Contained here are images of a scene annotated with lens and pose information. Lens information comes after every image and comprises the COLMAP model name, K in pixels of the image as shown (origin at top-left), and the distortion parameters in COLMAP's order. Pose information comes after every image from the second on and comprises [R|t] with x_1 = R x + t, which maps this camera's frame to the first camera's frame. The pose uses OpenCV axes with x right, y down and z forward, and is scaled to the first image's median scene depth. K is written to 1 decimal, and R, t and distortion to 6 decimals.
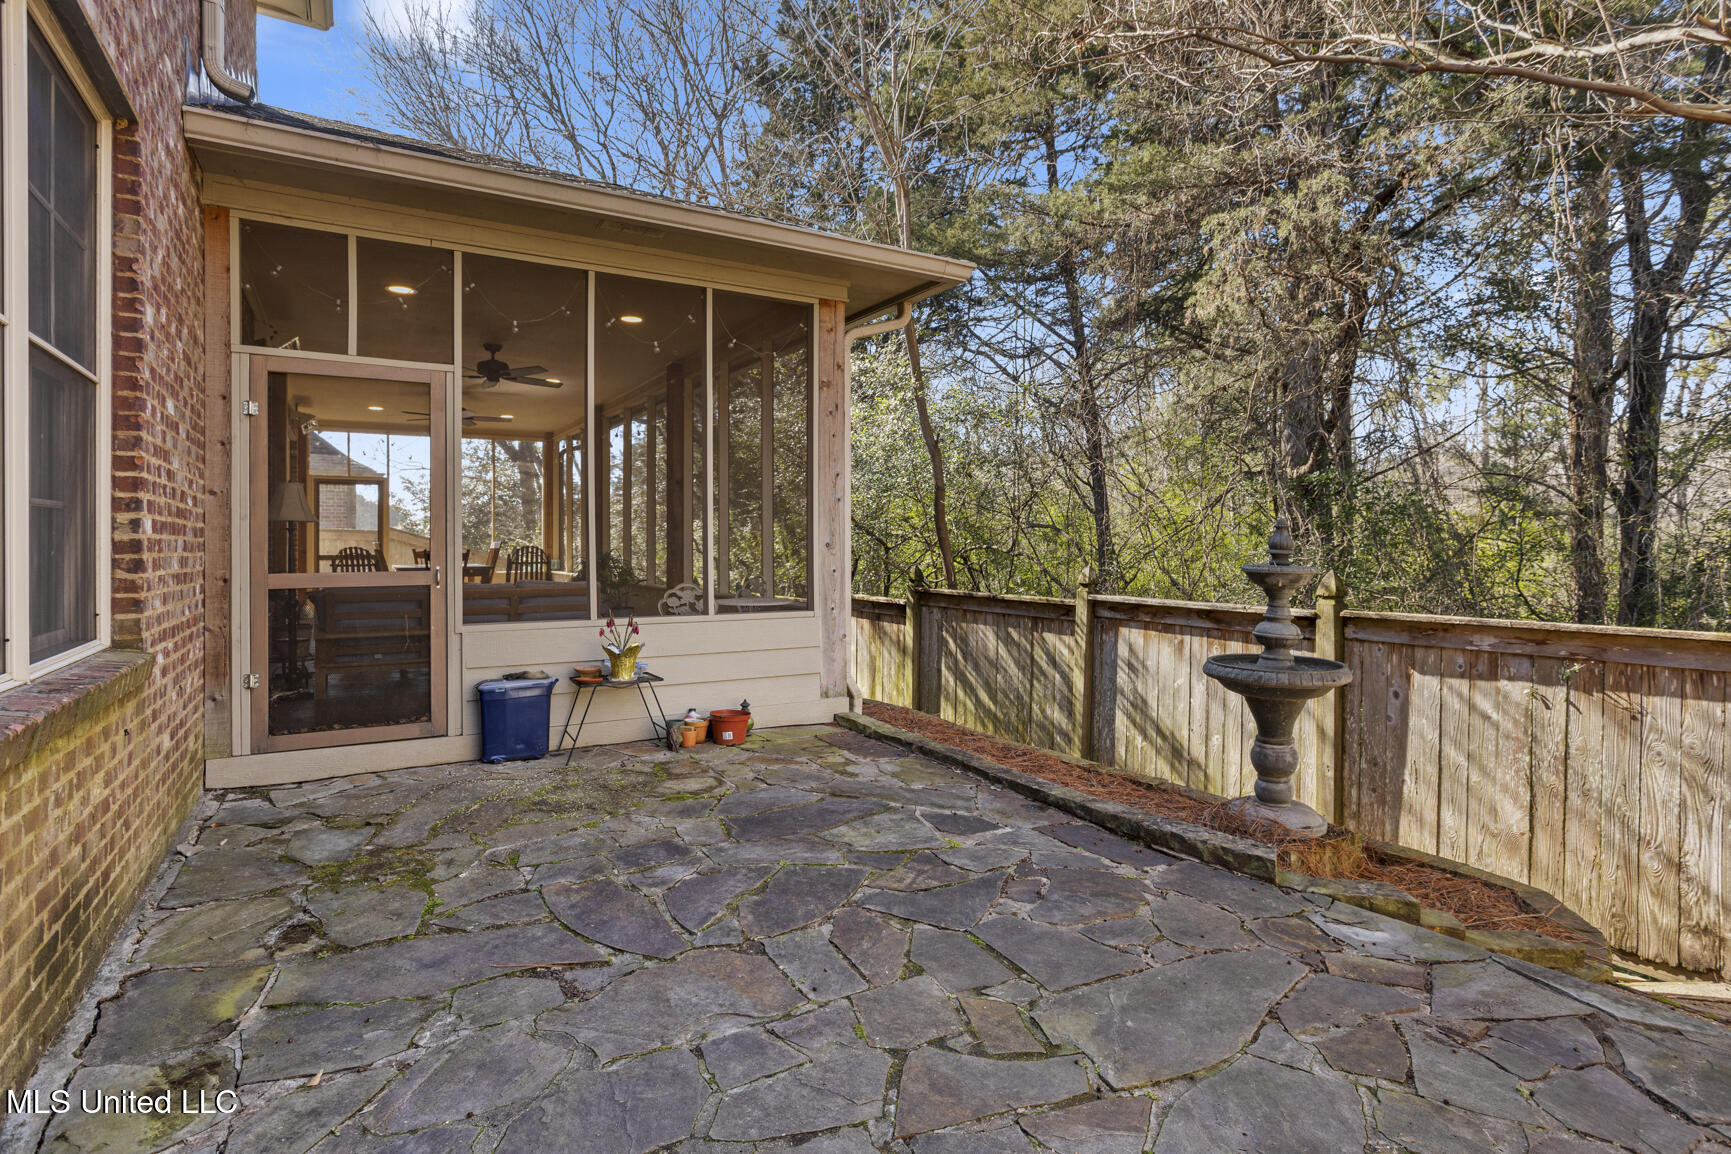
lens RADIAL K [[919.2, 0, 868.8], [0, 919.2, 561.3], [0, 0, 1]] dist [-0.029240, 0.000542]
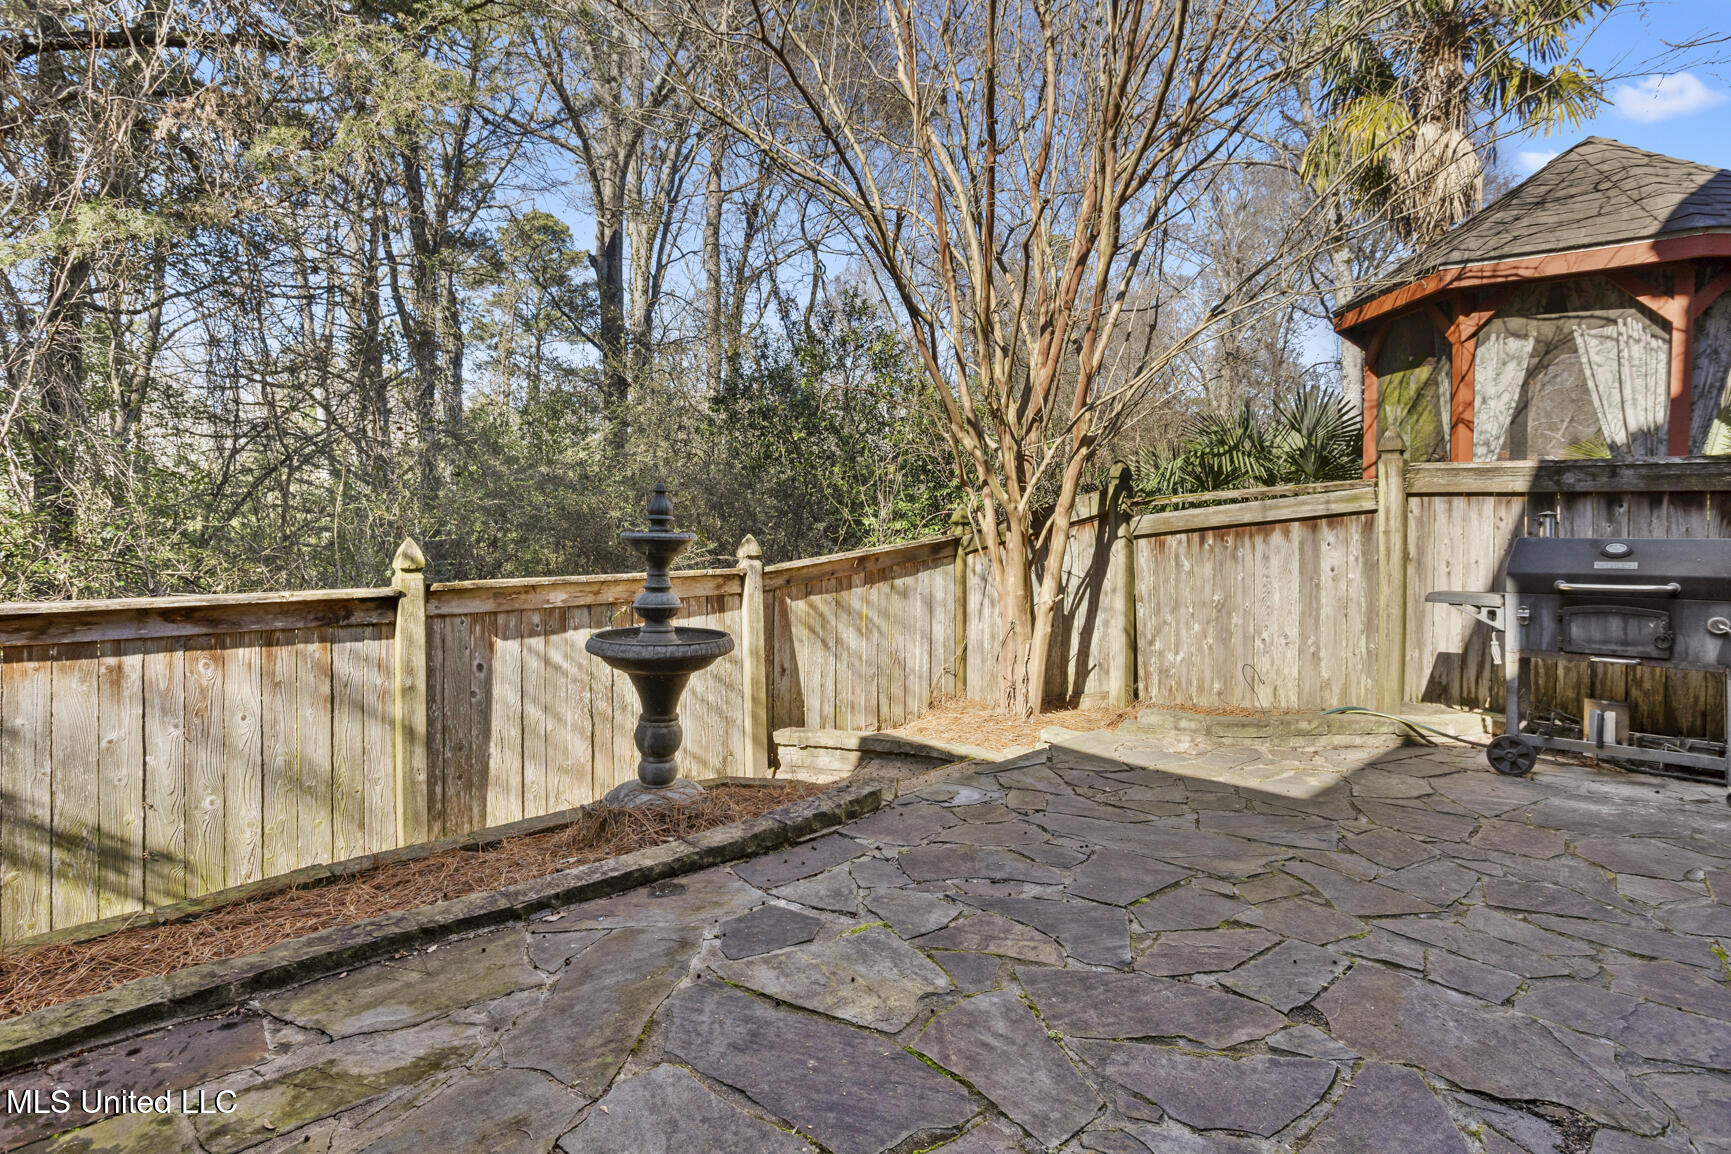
lens RADIAL K [[919.2, 0, 868.8], [0, 919.2, 561.3], [0, 0, 1]] dist [-0.029240, 0.000542]
pose [[-0.254740, -0.056127, 0.965379, -0.468062], [0.002873, 0.998266, 0.058797, -0.018259], [-0.967005, 0.017751, -0.254137, 0.935611]]
